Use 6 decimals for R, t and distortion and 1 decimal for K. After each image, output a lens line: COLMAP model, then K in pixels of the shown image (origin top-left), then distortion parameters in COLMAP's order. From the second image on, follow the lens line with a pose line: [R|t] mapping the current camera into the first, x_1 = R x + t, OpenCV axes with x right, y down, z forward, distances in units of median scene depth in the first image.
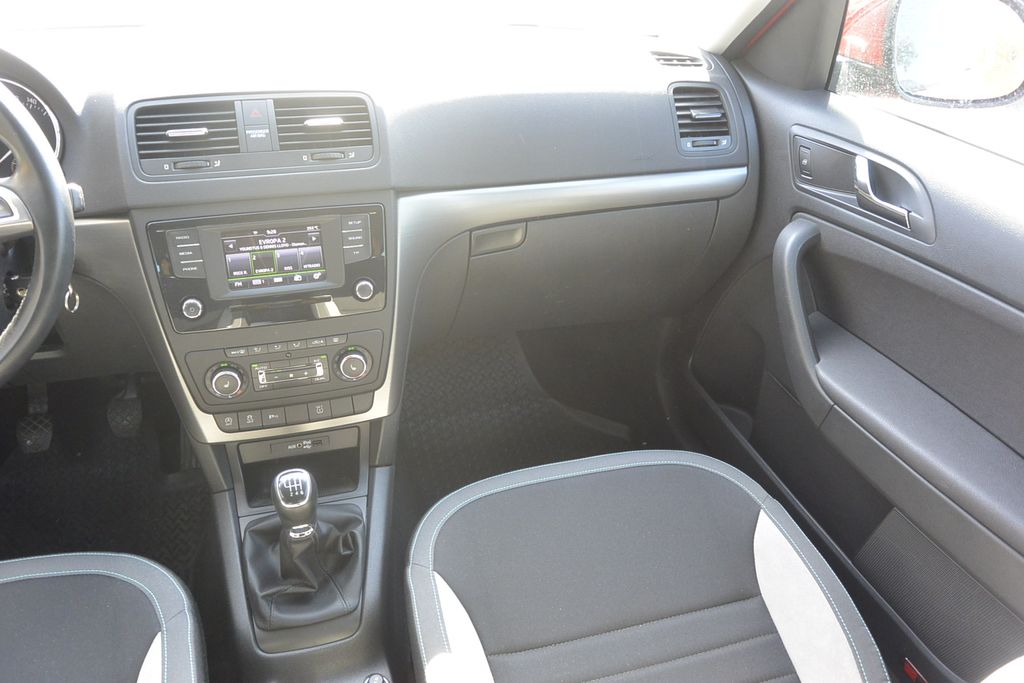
lens RADIAL K [[778.9, 0, 508.1], [0, 778.9, 343.4], [0, 0, 1]] dist [-0.010061, 0.025521]
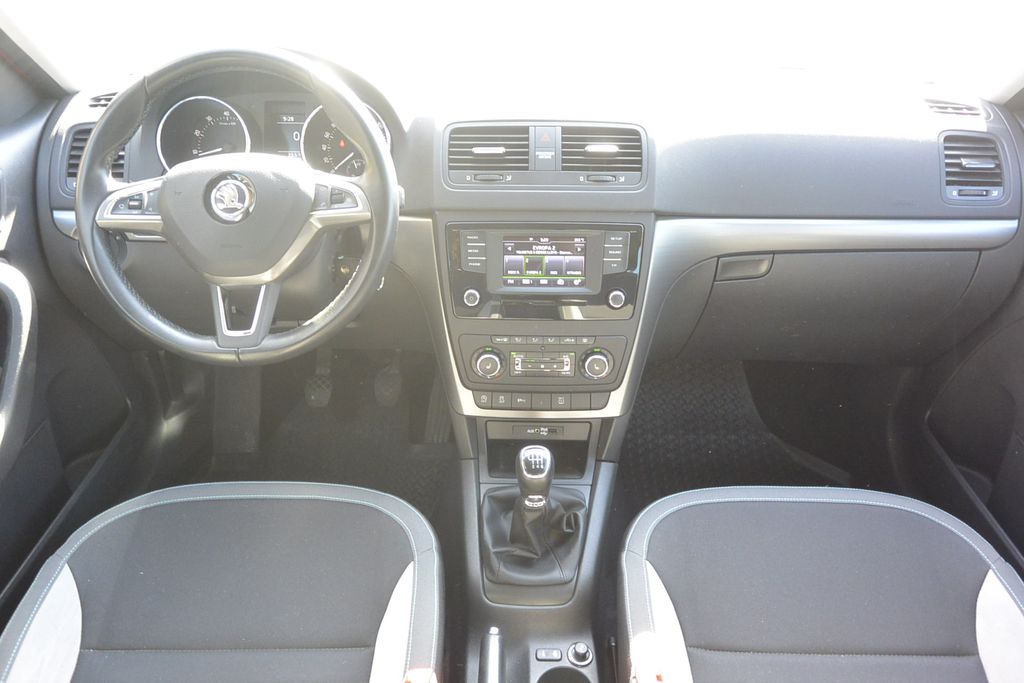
lens RADIAL K [[778.9, 0, 508.1], [0, 778.9, 343.4], [0, 0, 1]] dist [-0.010061, 0.025521]
pose [[0.955510, 0.126334, -0.266535, -0.027680], [-0.136055, 0.990533, -0.018250, 0.036378], [0.261706, 0.053702, 0.963652, -0.115924]]
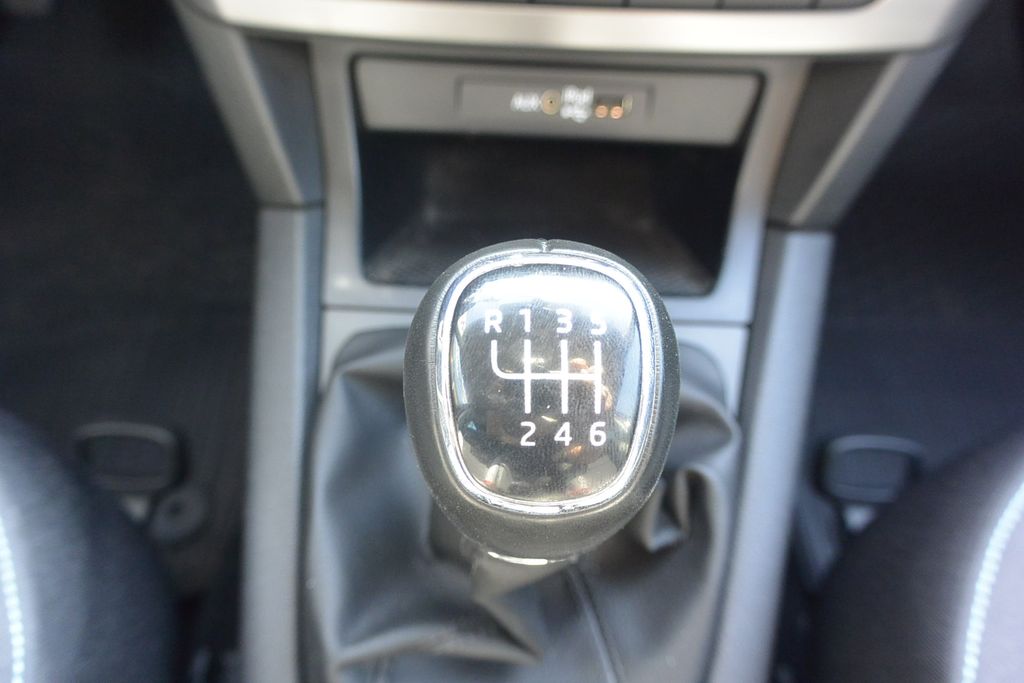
lens RADIAL K [[741.5, 0, 512.0], [0, 741.5, 341.5], [0, 0, 1]] dist [-0.002199, 0.000323]
pose [[0.952408, 0.251944, -0.171593, -0.239042], [-0.163523, 0.897344, 0.409919, 0.113089], [0.257254, -0.362351, 0.895836, 0.806392]]
